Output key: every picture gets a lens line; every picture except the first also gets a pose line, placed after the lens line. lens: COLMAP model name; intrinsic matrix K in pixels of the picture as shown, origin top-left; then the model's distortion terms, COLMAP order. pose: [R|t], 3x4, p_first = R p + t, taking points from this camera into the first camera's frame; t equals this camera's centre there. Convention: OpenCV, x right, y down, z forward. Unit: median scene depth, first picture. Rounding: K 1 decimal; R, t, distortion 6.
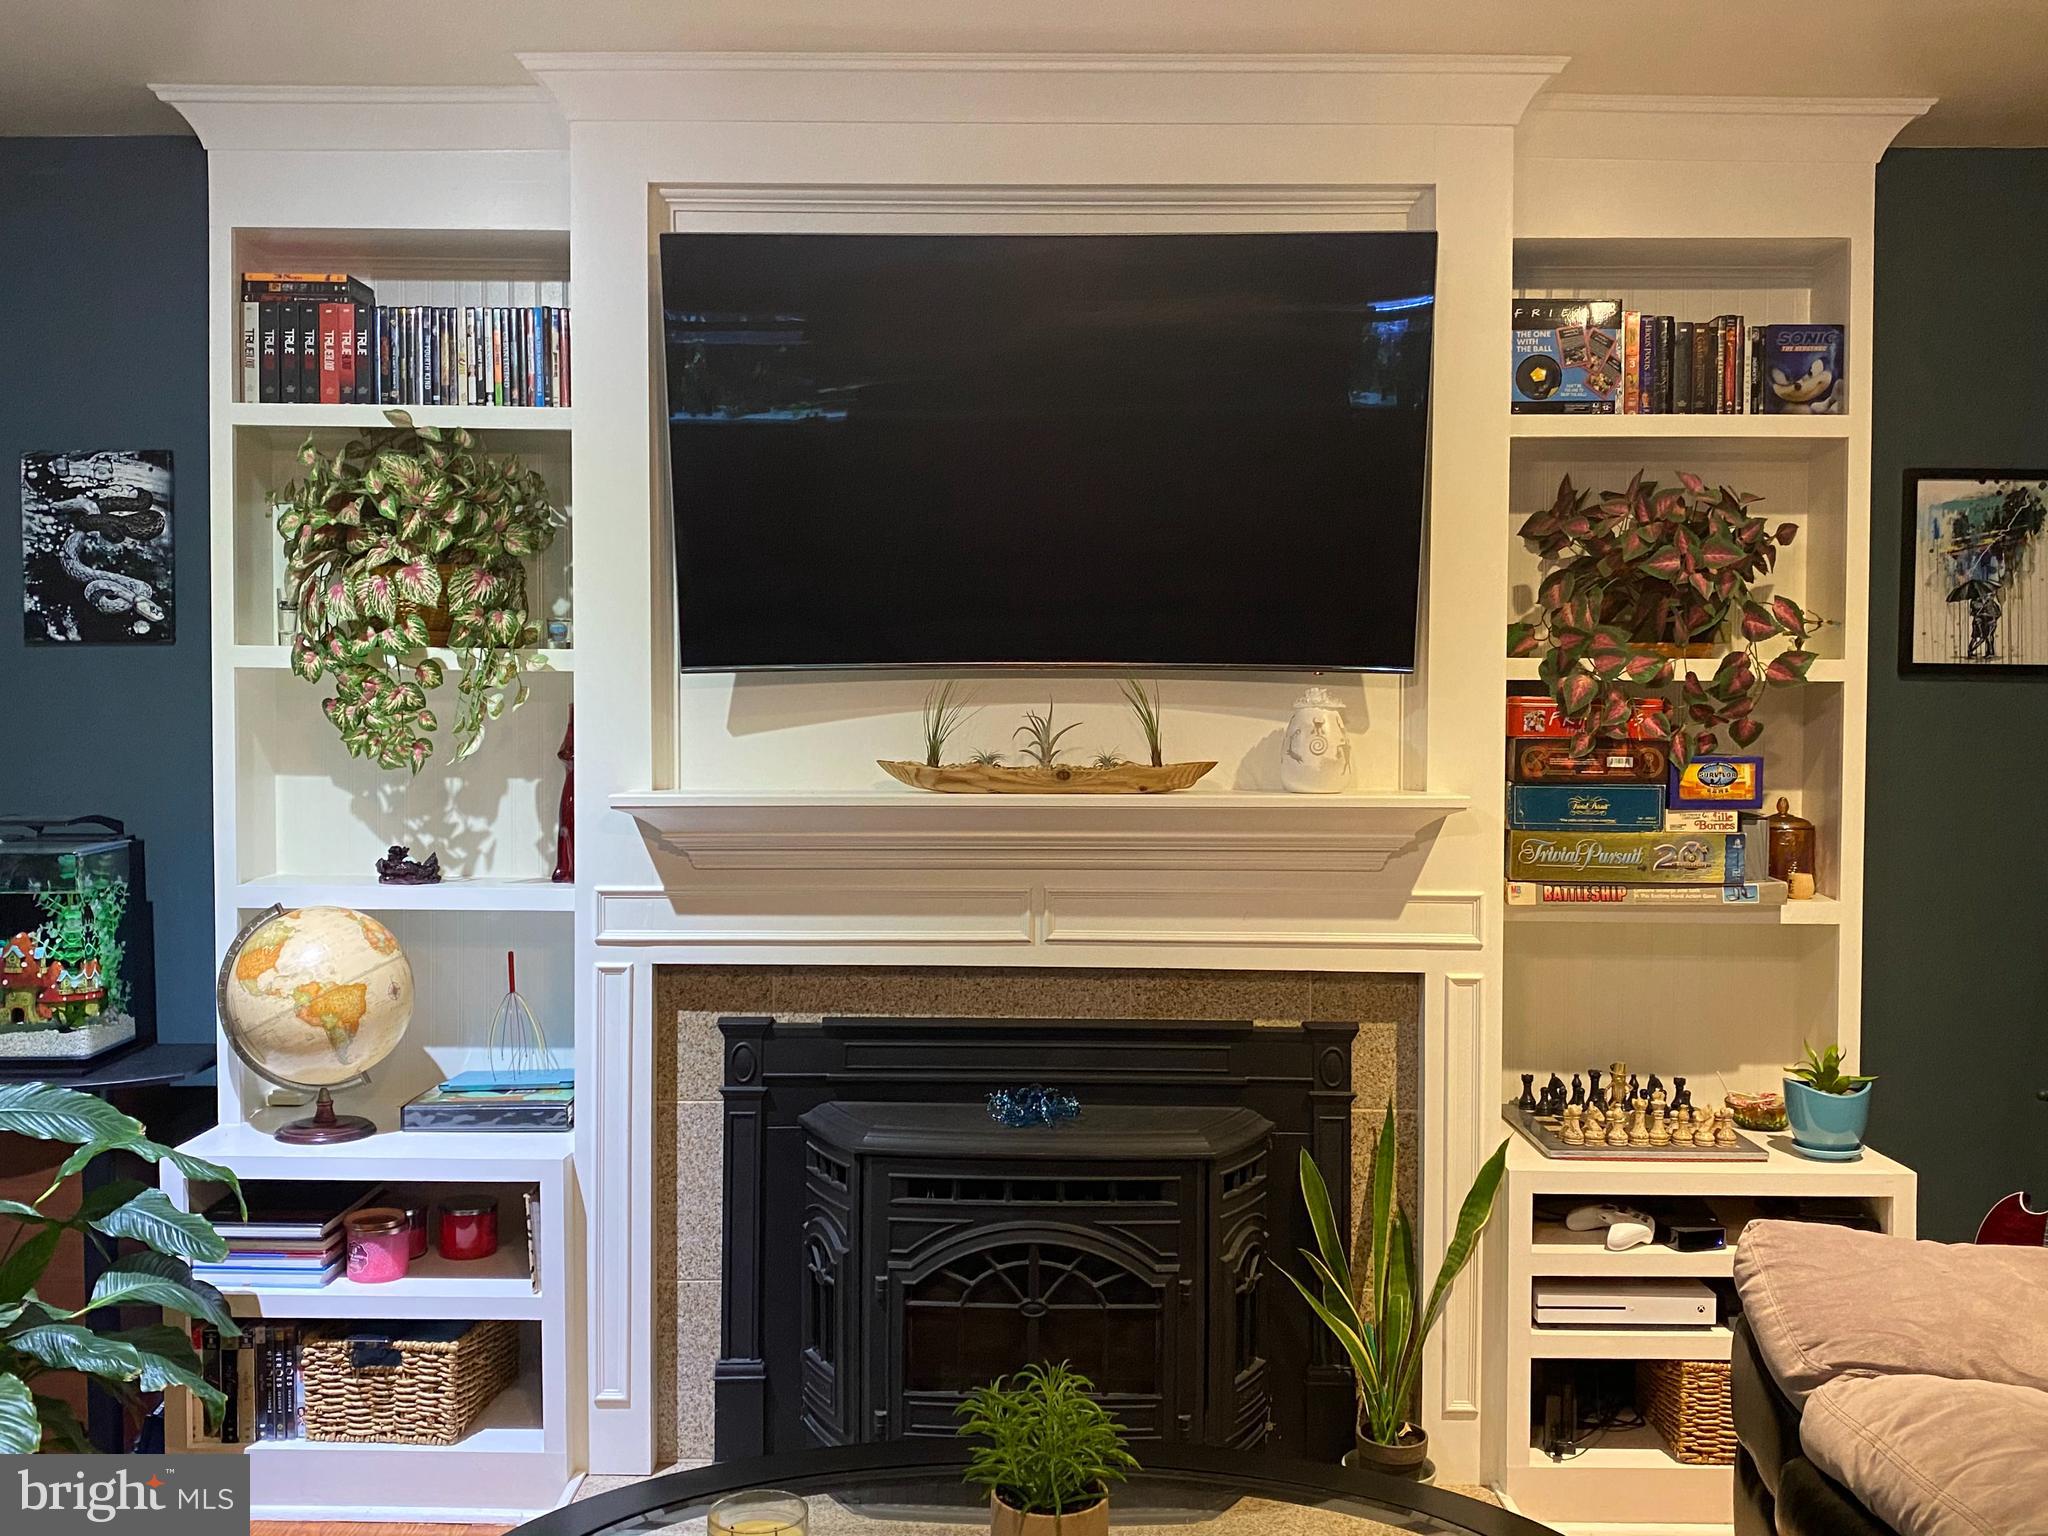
lens RADIAL K [[1906.8, 0, 1006.5], [0, 1906.8, 765.9], [0, 0, 1]] dist [0.010048, 0.000000]
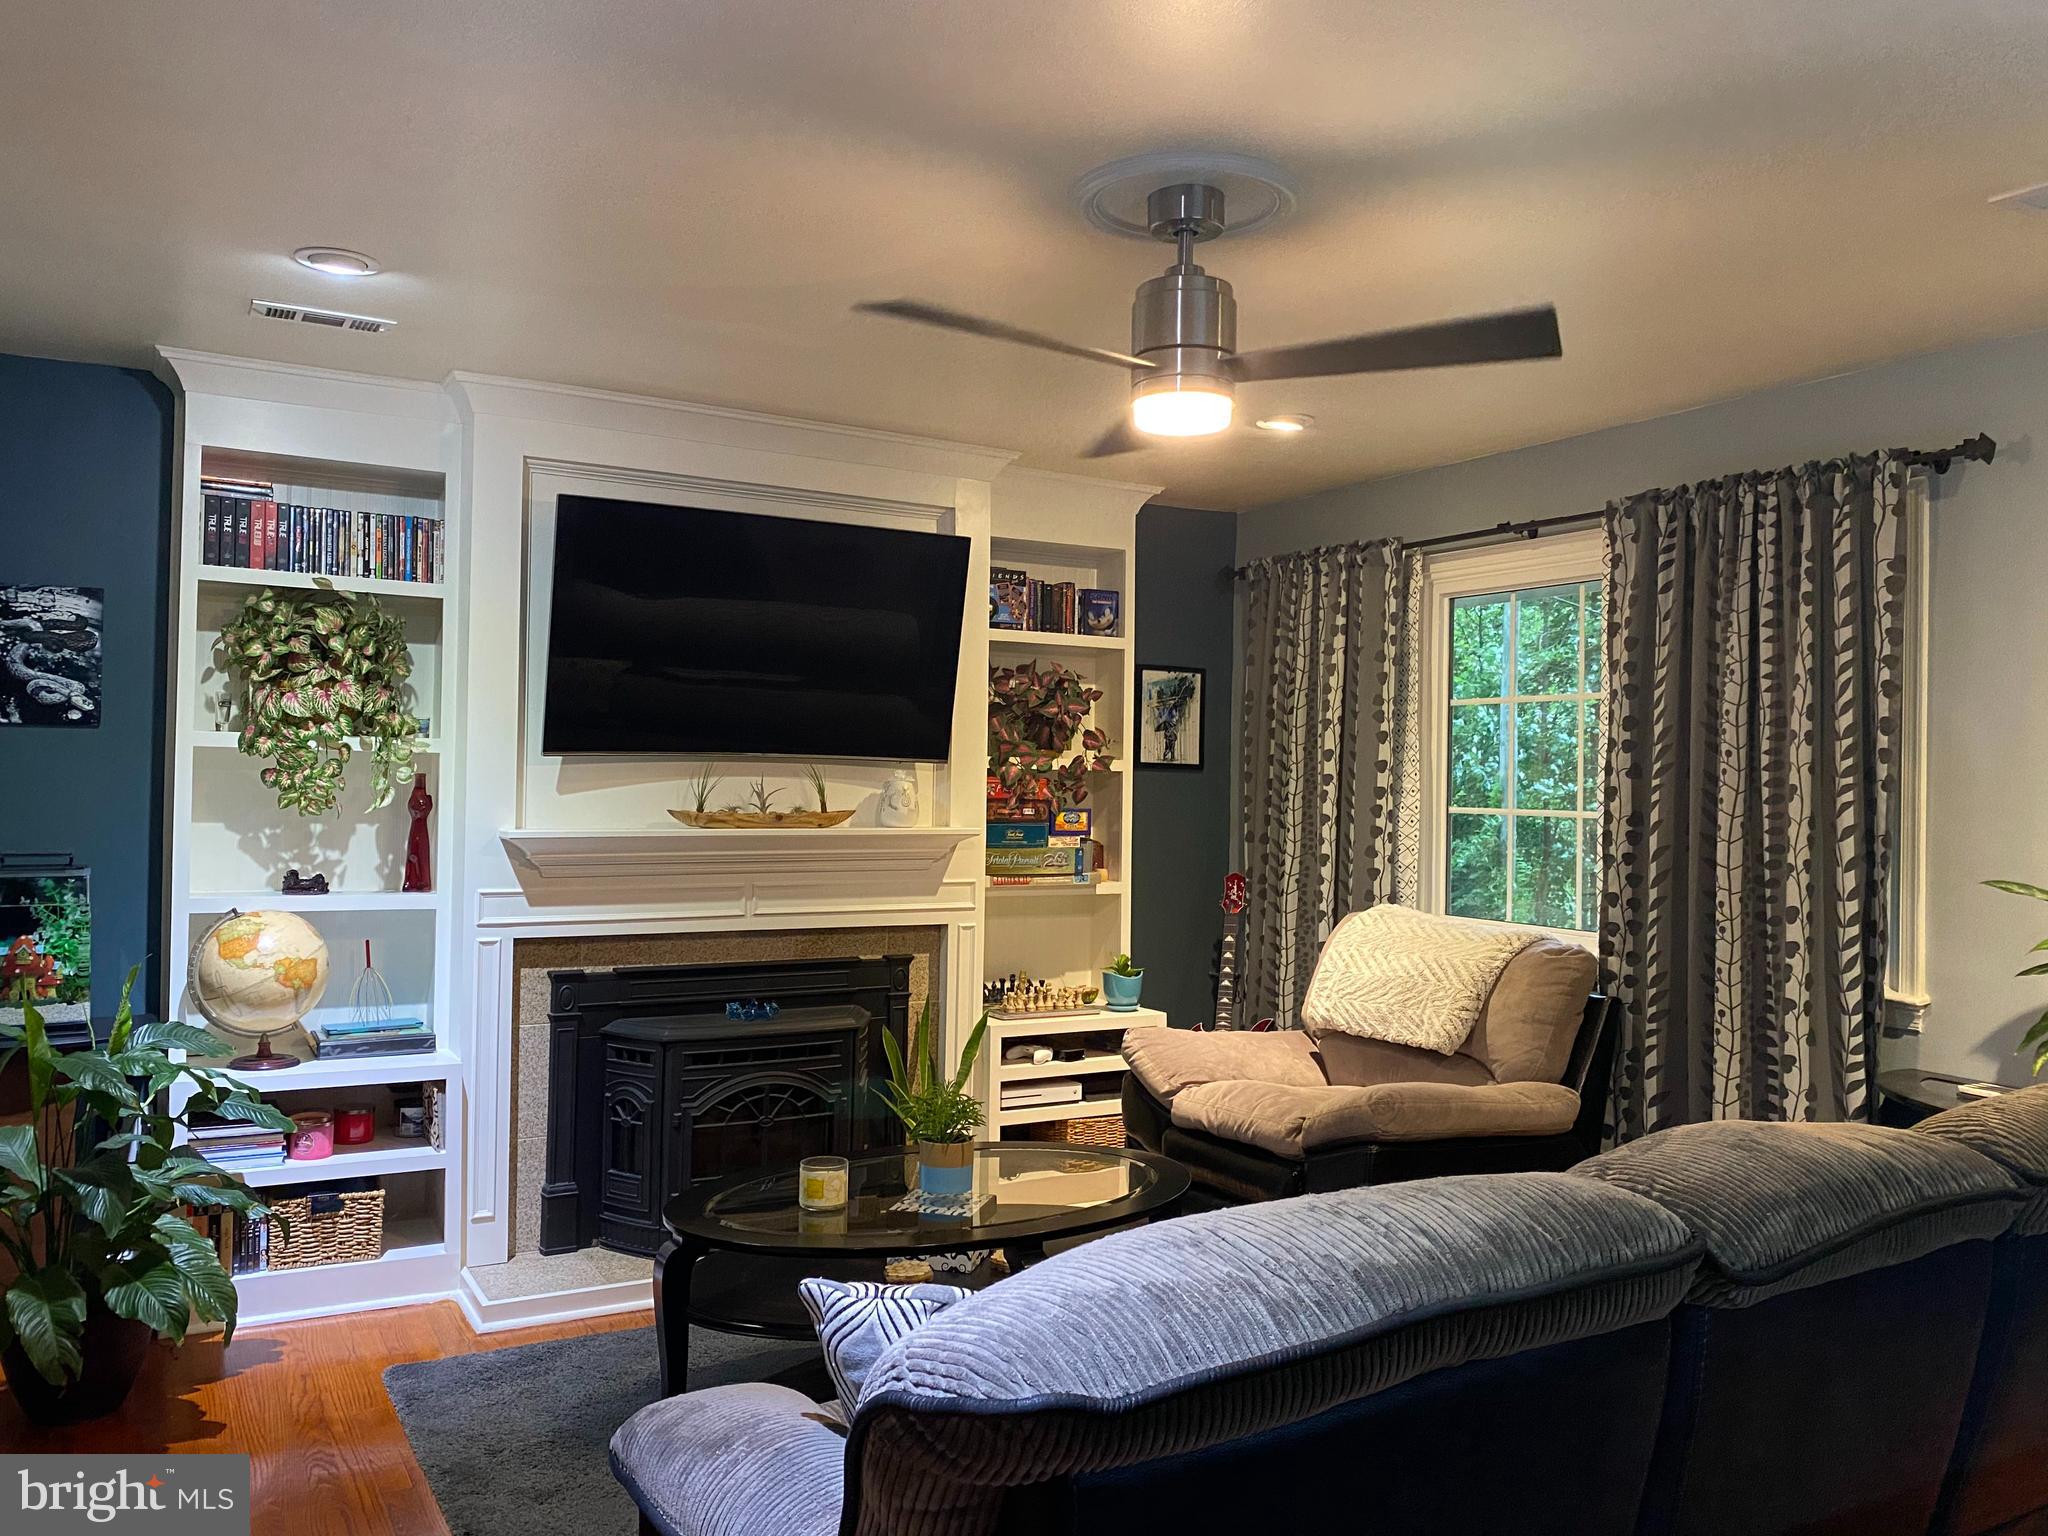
lens RADIAL K [[1559.6, 0, 1017.3], [0, 1559.6, 766.5], [0, 0, 1]] dist [0.051198, -0.061506]
pose [[0.865093, 0.015177, 0.501382, -0.474839], [0.006283, 0.999136, -0.041085, 0.017141], [-0.501572, 0.038692, 0.864250, -0.349102]]
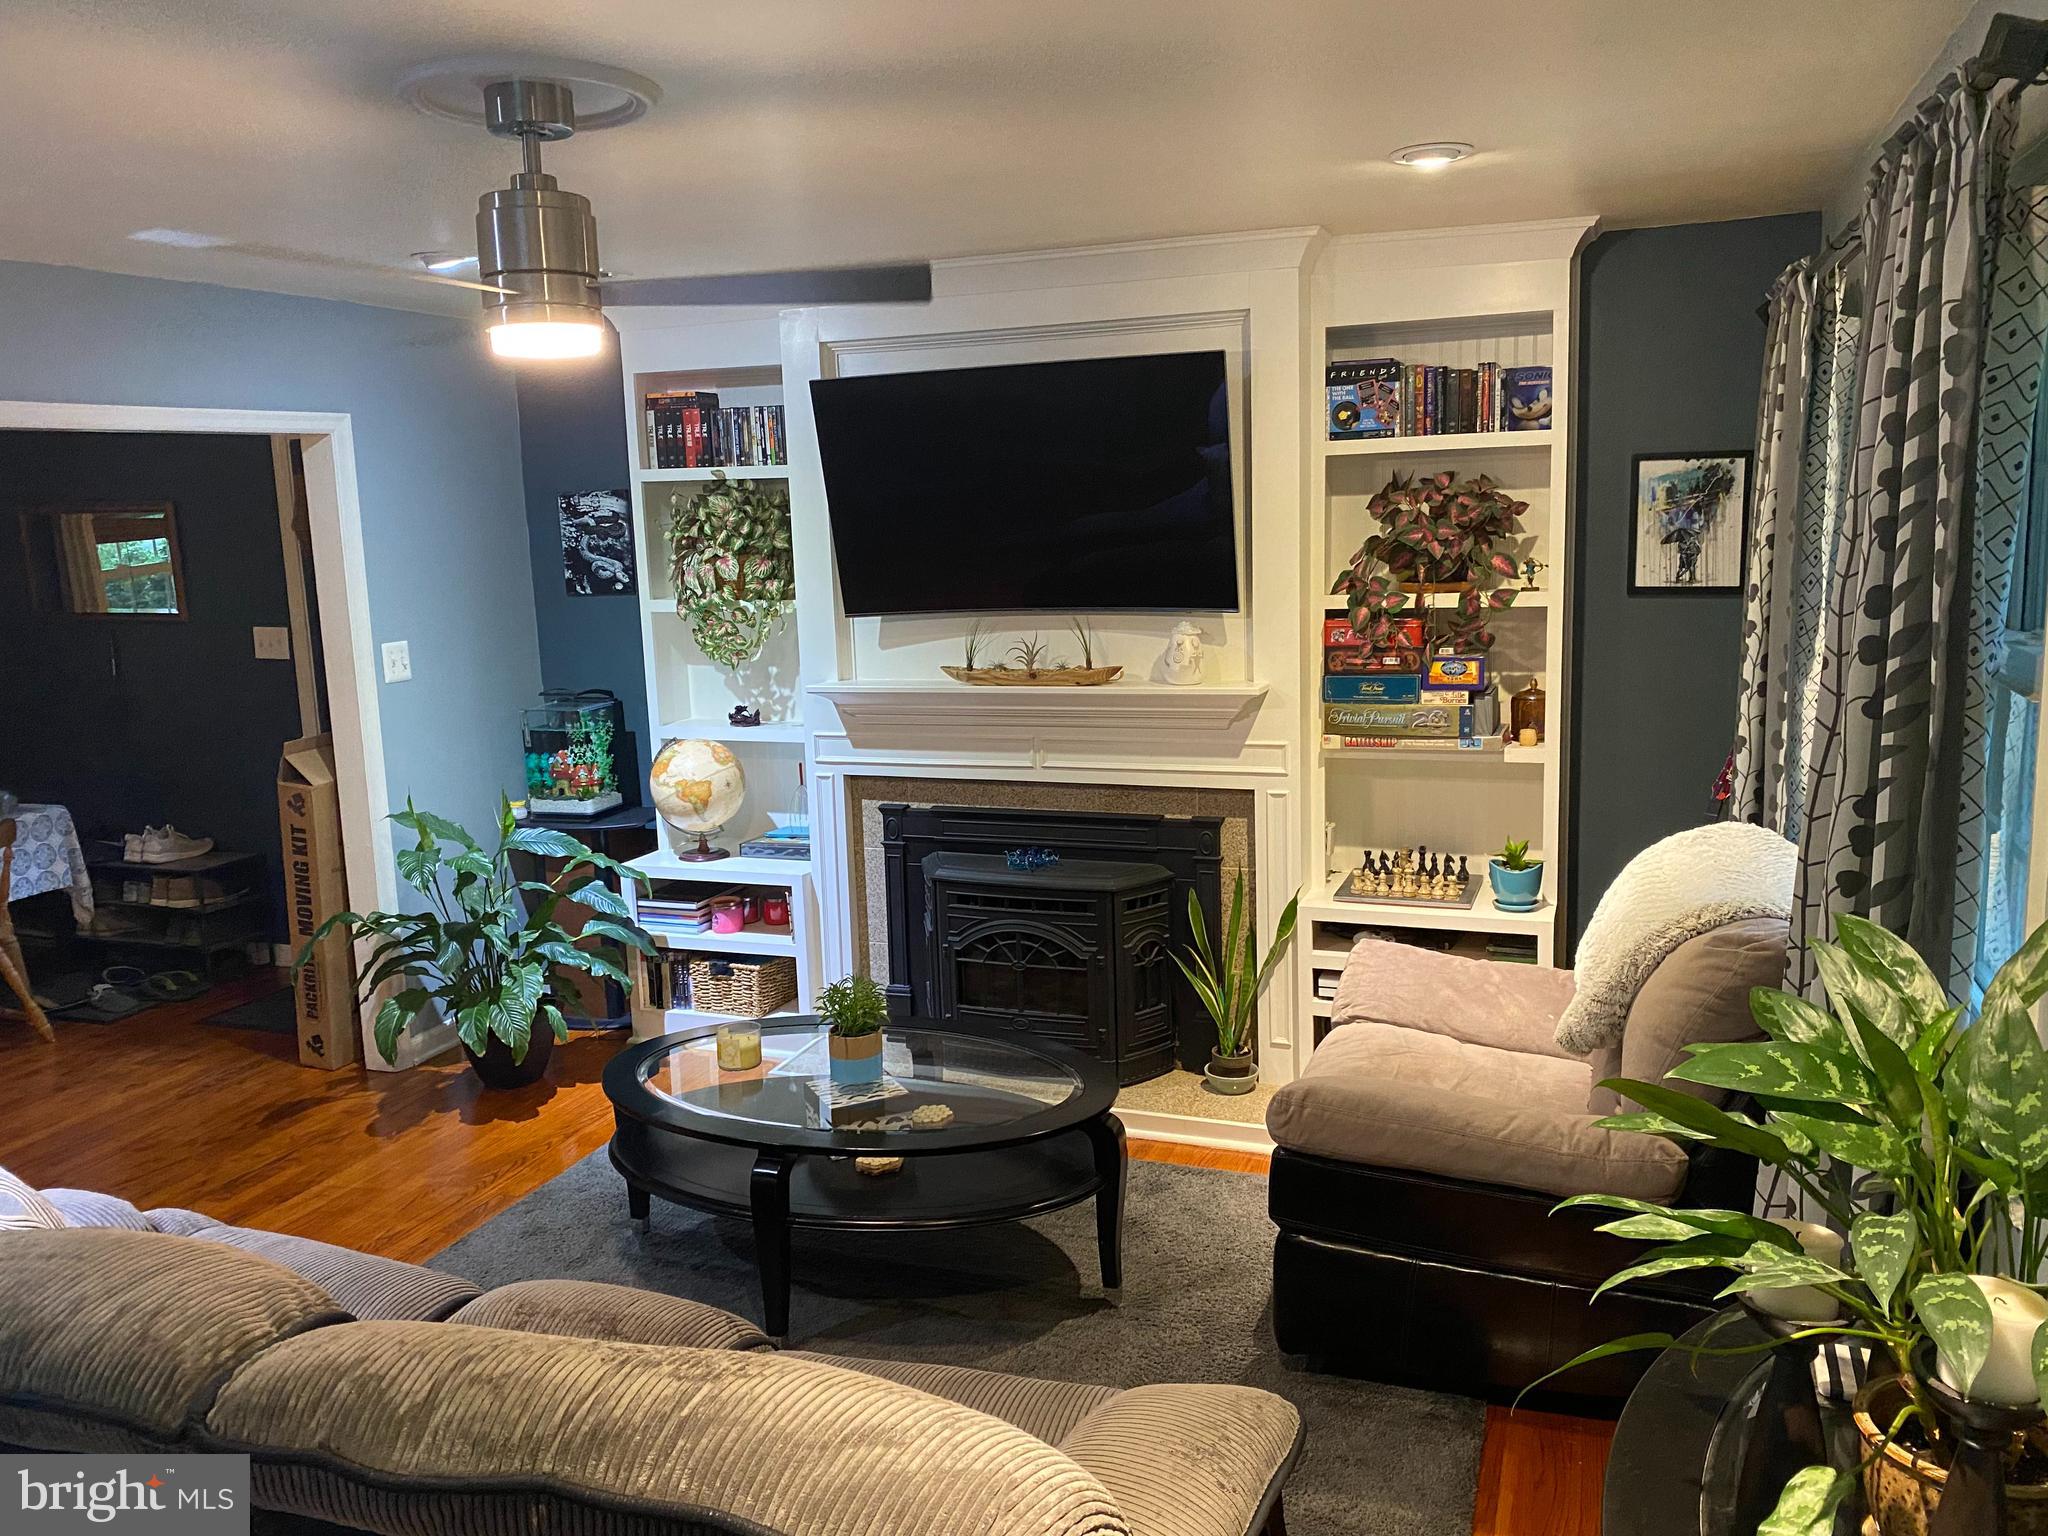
lens RADIAL K [[1559.6, 0, 1001.8], [0, 1559.6, 777.8], [0, 0, 1]] dist [0.051198, -0.061506]
pose [[0.937956, 0.021846, -0.346066, 0.472480], [0.025466, 0.990978, 0.131580, -0.085902], [0.345819, -0.132230, 0.928937, -0.346000]]
